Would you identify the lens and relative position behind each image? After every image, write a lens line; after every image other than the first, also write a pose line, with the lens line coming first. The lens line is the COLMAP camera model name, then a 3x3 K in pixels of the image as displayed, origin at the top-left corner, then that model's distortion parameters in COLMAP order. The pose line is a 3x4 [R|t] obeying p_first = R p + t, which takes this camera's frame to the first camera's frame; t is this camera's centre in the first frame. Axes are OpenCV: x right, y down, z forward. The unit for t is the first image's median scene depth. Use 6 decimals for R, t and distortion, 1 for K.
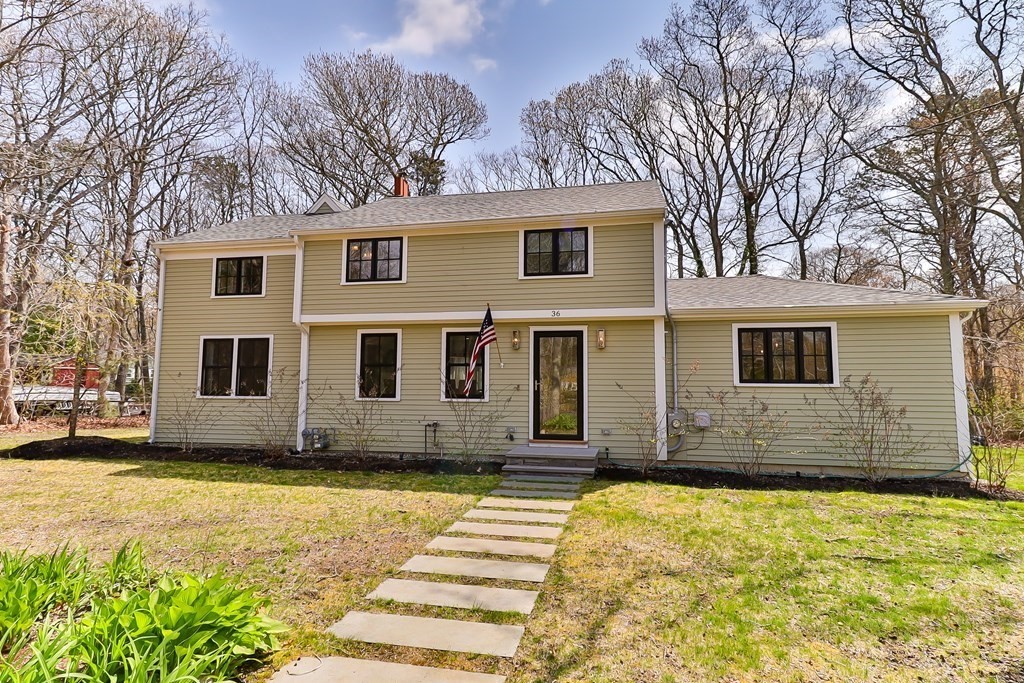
lens RADIAL K [[531.0, 0, 536.8], [0, 531.0, 335.2], [0, 0, 1]] dist [0.039806, 0.000466]
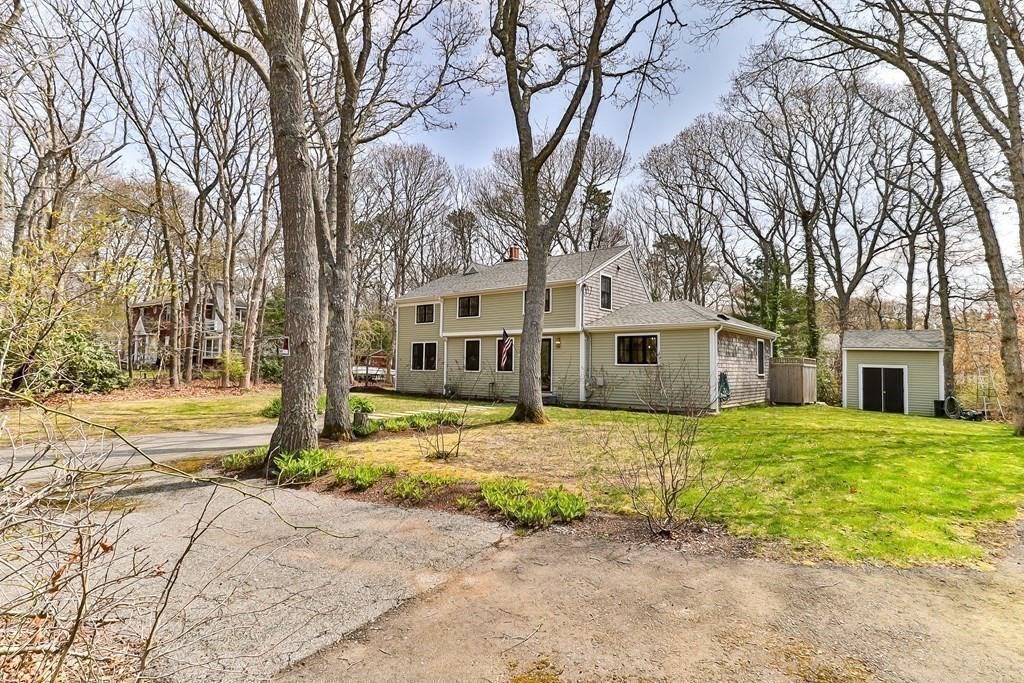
lens RADIAL K [[531.0, 0, 536.8], [0, 531.0, 335.2], [0, 0, 1]] dist [0.039806, 0.000466]
pose [[0.901088, -0.018839, -0.433227, 0.865718], [0.024993, 0.999651, 0.008514, -0.036821], [0.432915, -0.018500, 0.901245, -0.811775]]
